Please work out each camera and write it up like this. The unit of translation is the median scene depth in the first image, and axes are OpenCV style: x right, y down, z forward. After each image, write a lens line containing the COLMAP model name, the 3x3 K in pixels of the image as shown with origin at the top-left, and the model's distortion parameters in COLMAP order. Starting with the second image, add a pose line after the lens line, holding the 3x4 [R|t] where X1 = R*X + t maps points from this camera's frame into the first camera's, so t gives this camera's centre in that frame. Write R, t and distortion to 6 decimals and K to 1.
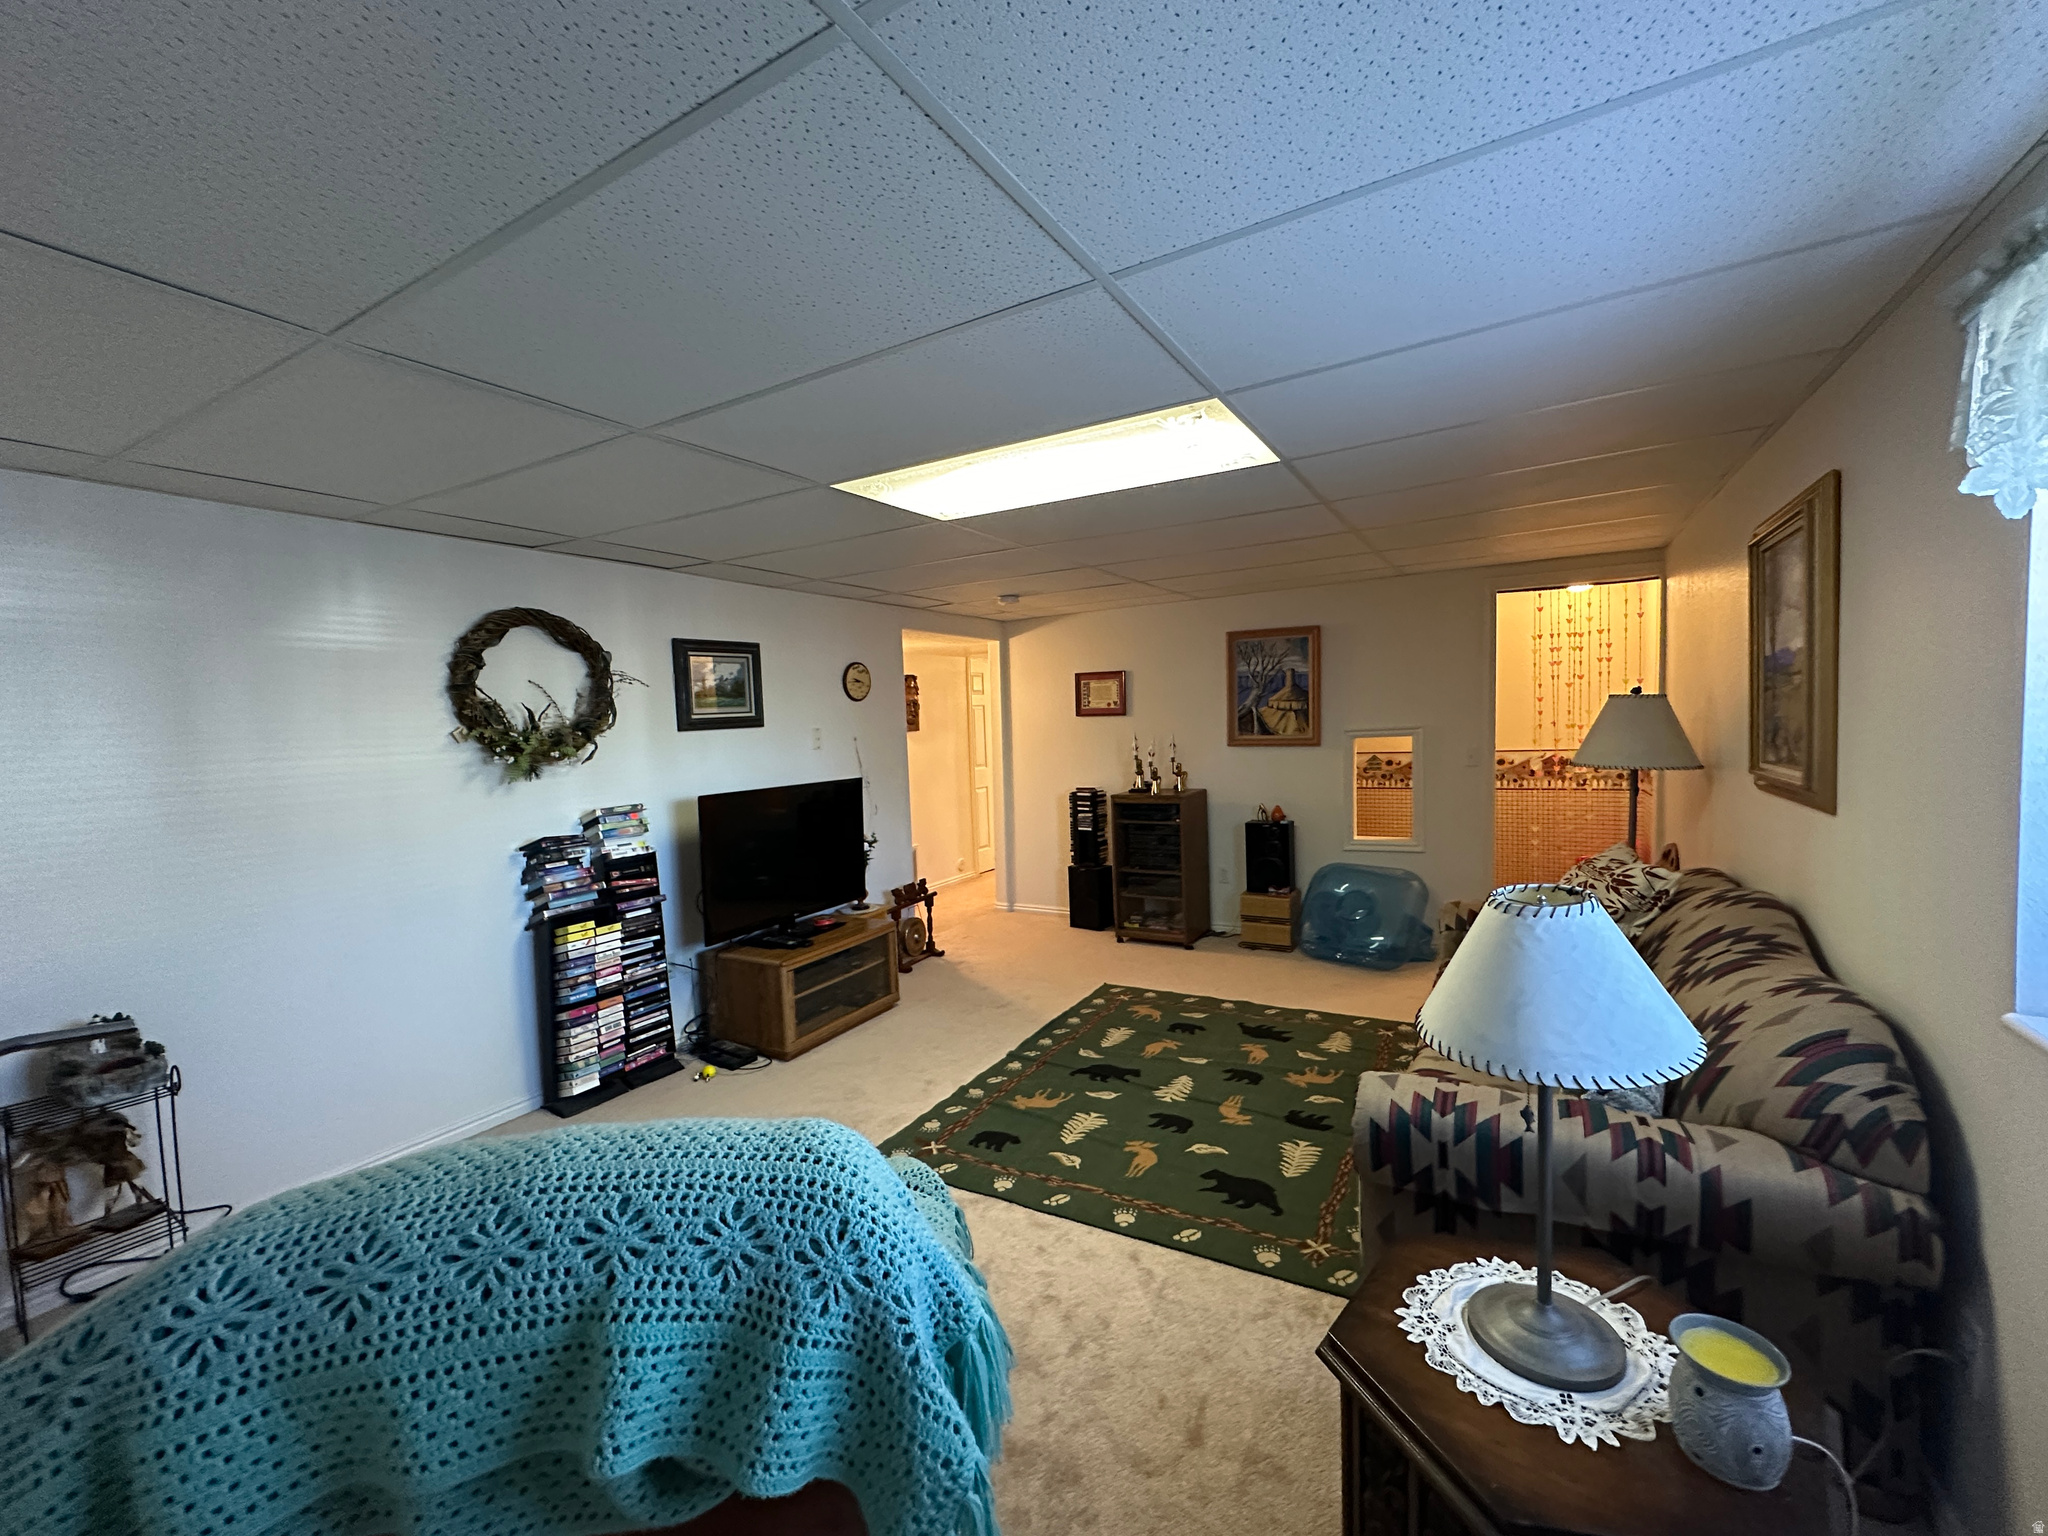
lens RADIAL K [[842.7, 0, 1024.1], [0, 842.7, 768.1], [0, 0, 1]] dist [-0.002810, 0.000349]
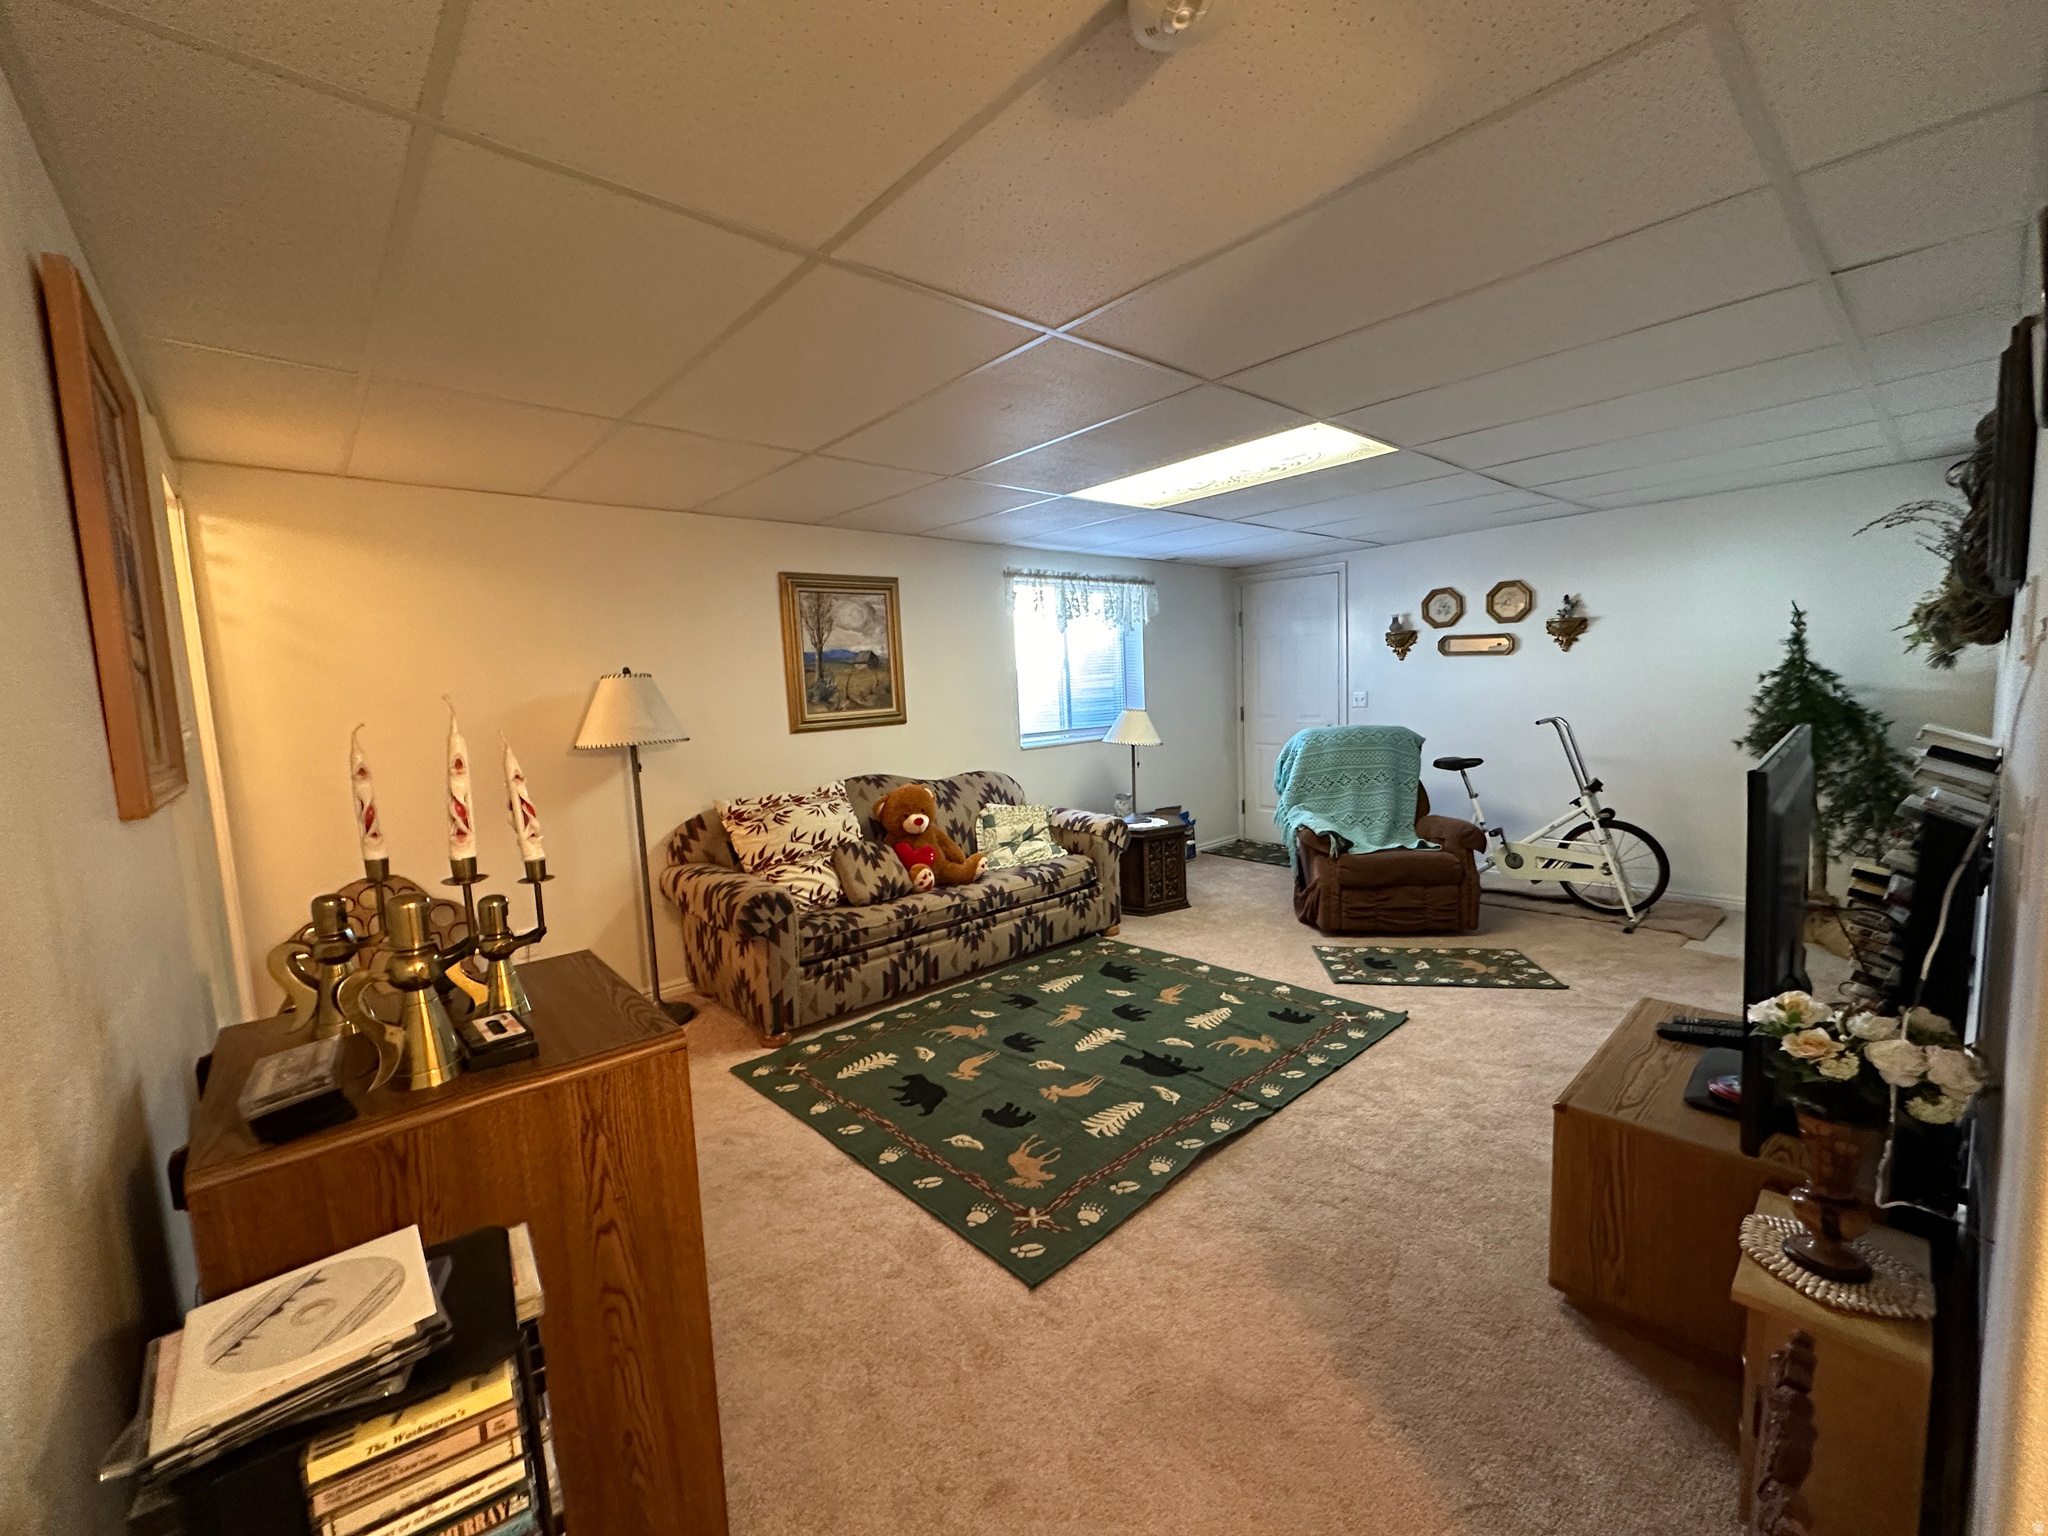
lens RADIAL K [[842.7, 0, 1030.2], [0, 842.7, 767.6], [0, 0, 1]] dist [-0.002810, 0.000349]
pose [[-0.951281, 0.048697, 0.304456, -0.053550], [0.096209, 0.985028, 0.143054, -0.073947], [-0.292931, 0.165376, -0.941723, 1.836512]]
